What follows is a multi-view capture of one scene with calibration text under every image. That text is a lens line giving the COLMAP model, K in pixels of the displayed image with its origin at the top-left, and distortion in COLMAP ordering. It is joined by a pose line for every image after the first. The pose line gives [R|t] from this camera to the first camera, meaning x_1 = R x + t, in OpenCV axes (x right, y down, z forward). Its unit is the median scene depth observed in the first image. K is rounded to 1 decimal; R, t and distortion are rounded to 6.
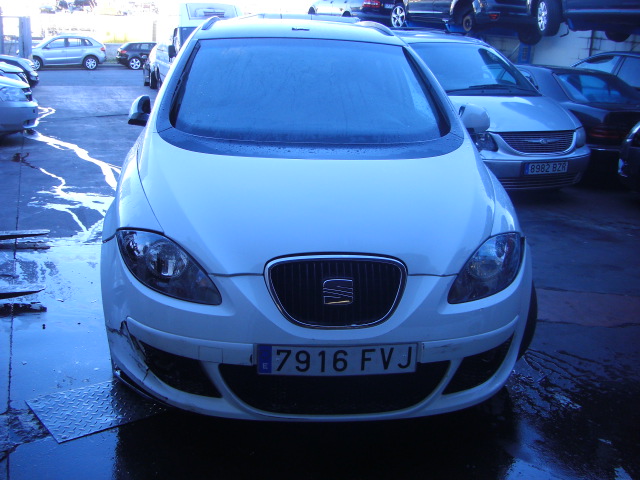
lens RADIAL K [[724.2, 0, 311.0], [0, 724.2, 240.3], [0, 0, 1]] dist [-0.192488, 0.152668]
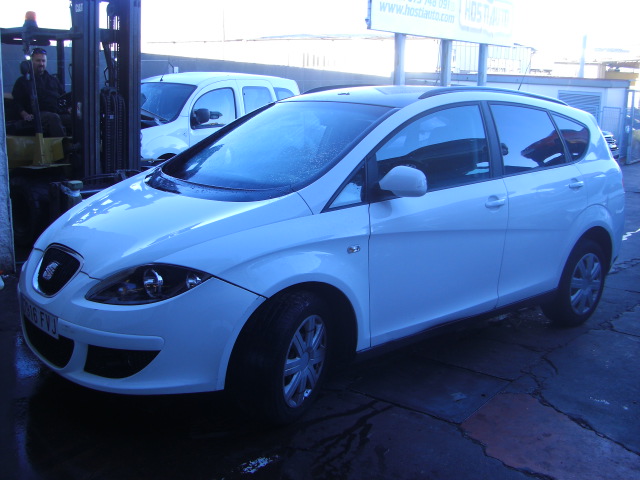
lens RADIAL K [[724.2, 0, 311.0], [0, 724.2, 240.3], [0, 0, 1]] dist [-0.192488, 0.152668]
pose [[0.564625, 0.159218, -0.809845, 1.472597], [-0.232491, 0.972165, 0.029037, -0.148128], [0.791926, 0.171887, 0.585925, 0.567462]]
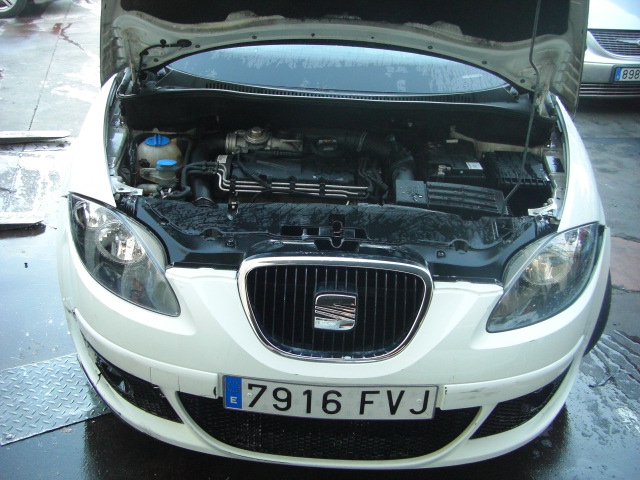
lens RADIAL K [[724.2, 0, 311.0], [0, 724.2, 240.3], [0, 0, 1]] dist [-0.192488, 0.152668]
pose [[0.993449, 0.065235, -0.093832, 0.076835], [-0.046103, 0.980065, 0.193255, -0.139892], [0.104568, -0.187663, 0.976652, 0.291941]]
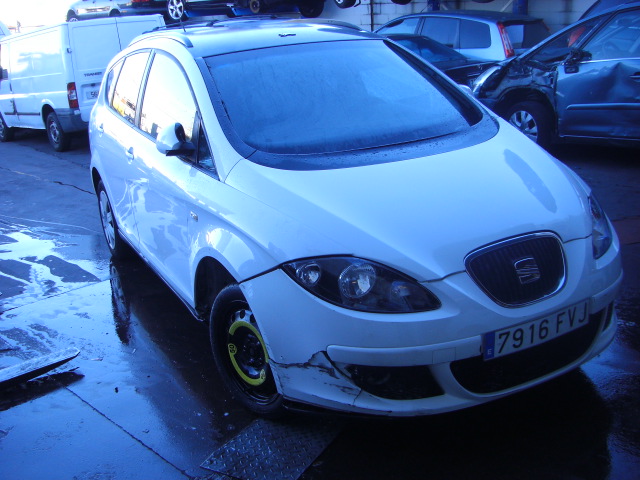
lens RADIAL K [[724.2, 0, 311.0], [0, 724.2, 240.3], [0, 0, 1]] dist [-0.192488, 0.152668]
pose [[0.922106, -0.211302, 0.324148, -0.614292], [0.203736, 0.977334, 0.057524, -0.104962], [-0.328956, 0.012997, 0.944256, 0.068715]]
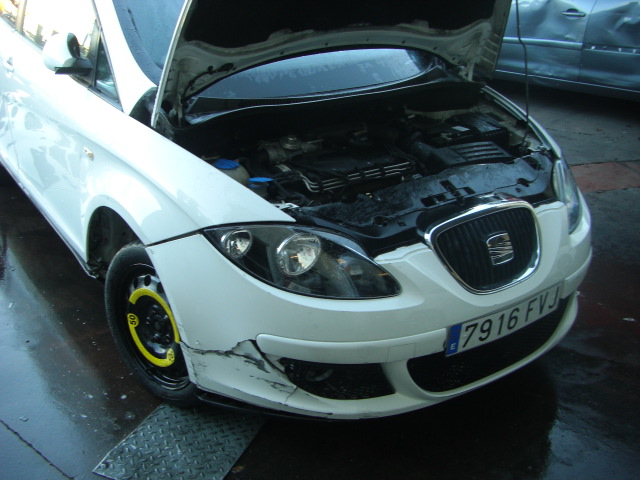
lens RADIAL K [[724.2, 0, 311.0], [0, 724.2, 240.3], [0, 0, 1]] dist [-0.192488, 0.152668]
pose [[0.871137, -0.215711, 0.441122, -0.577190], [0.136877, 0.969410, 0.203738, -0.160022], [-0.471576, -0.117105, 0.874015, 0.306726]]
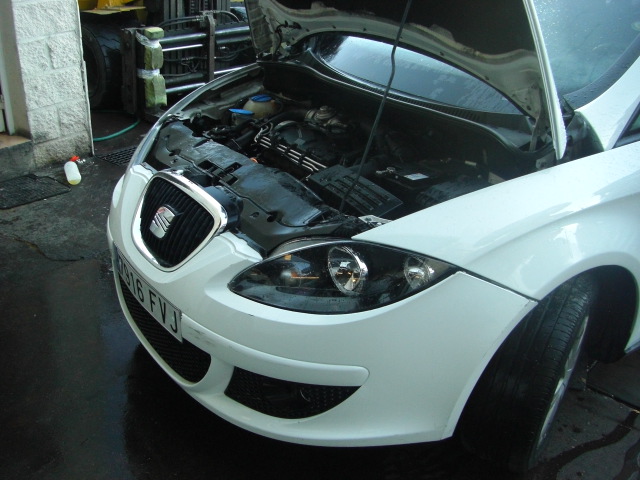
lens RADIAL K [[724.2, 0, 311.0], [0, 724.2, 240.3], [0, 0, 1]] dist [-0.192488, 0.152668]
pose [[0.483047, 0.353150, -0.801218, 0.857880], [-0.246661, 0.932881, 0.262473, -0.190595], [0.840133, 0.070843, 0.537734, 0.667448]]
